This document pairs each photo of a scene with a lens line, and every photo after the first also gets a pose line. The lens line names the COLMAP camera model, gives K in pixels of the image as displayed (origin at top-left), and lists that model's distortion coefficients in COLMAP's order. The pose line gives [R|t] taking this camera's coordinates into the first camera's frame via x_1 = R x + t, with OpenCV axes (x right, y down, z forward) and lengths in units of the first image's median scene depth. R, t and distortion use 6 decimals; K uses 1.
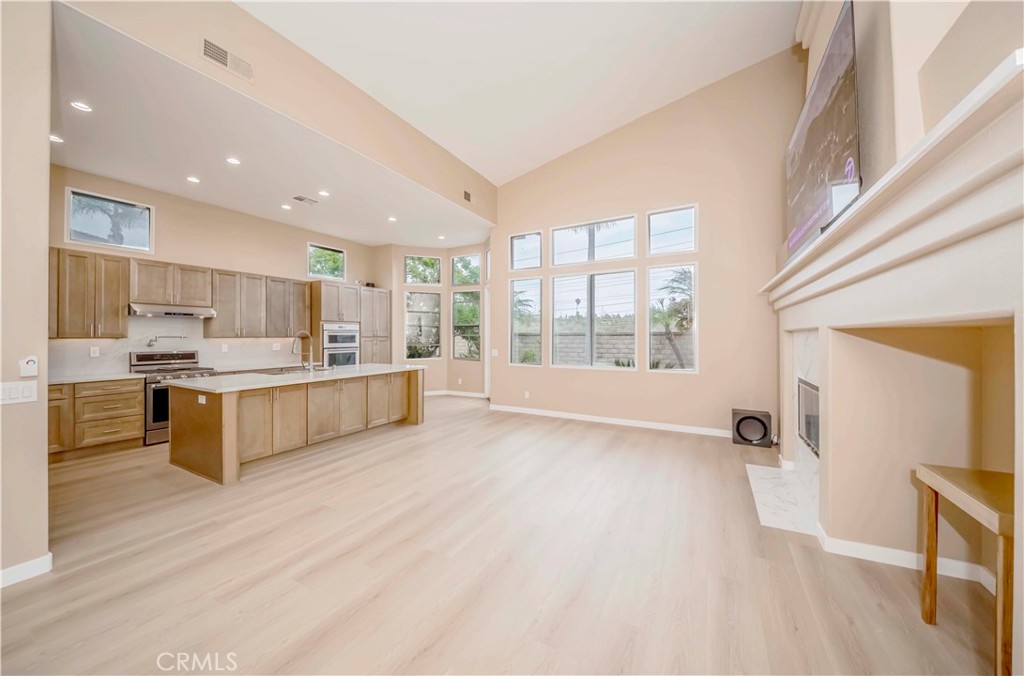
lens RADIAL K [[356.9, 0, 523.2], [0, 356.9, 335.0], [0, 0, 1]] dist [-0.016697, -0.001779]
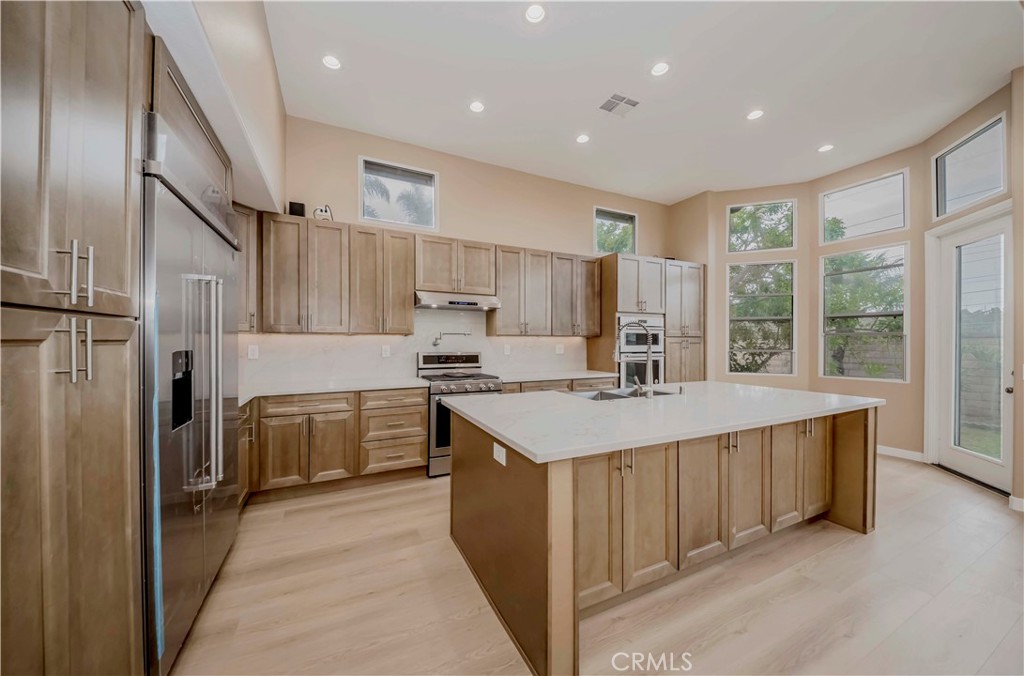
lens RADIAL K [[356.9, 0, 512.9], [0, 356.9, 340.3], [0, 0, 1]] dist [-0.016697, -0.001779]
pose [[0.802945, 0.003597, -0.596042, -0.402542], [-0.003170, 0.999993, 0.001764, 0.016688], [0.596045, 0.000473, 0.802951, 0.412308]]
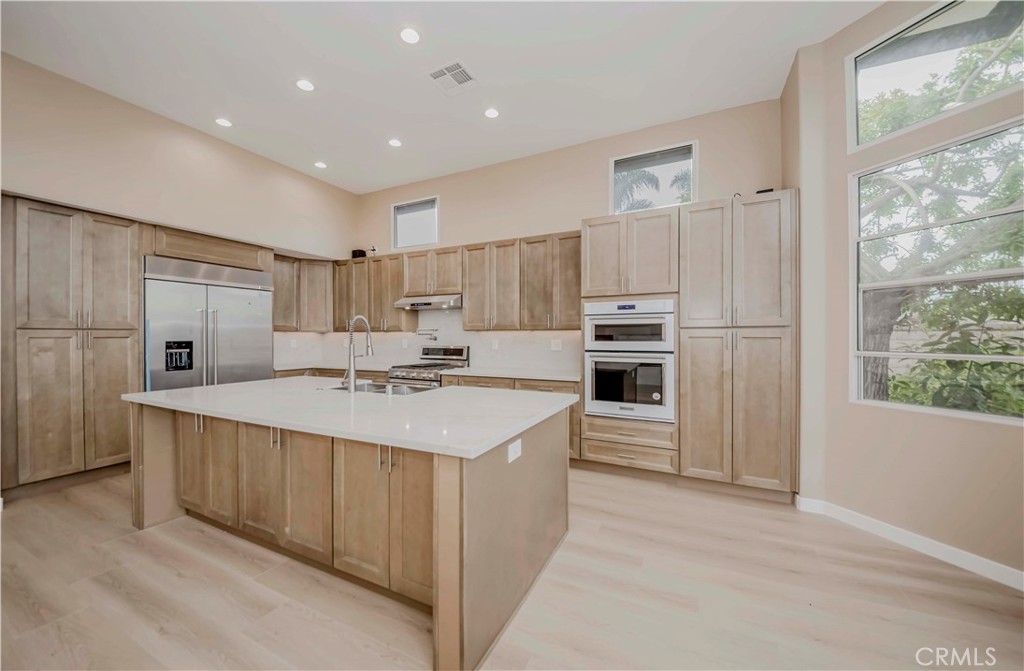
lens RADIAL K [[365.3, 0, 510.4], [0, 365.3, 334.1], [0, 0, 1]] dist [-0.017619, -0.000132]
pose [[0.027995, -0.002044, -0.999606, -0.045022], [0.006067, 0.999980, -0.001875, 0.017672], [0.999590, -0.006012, 0.028006, 1.099636]]
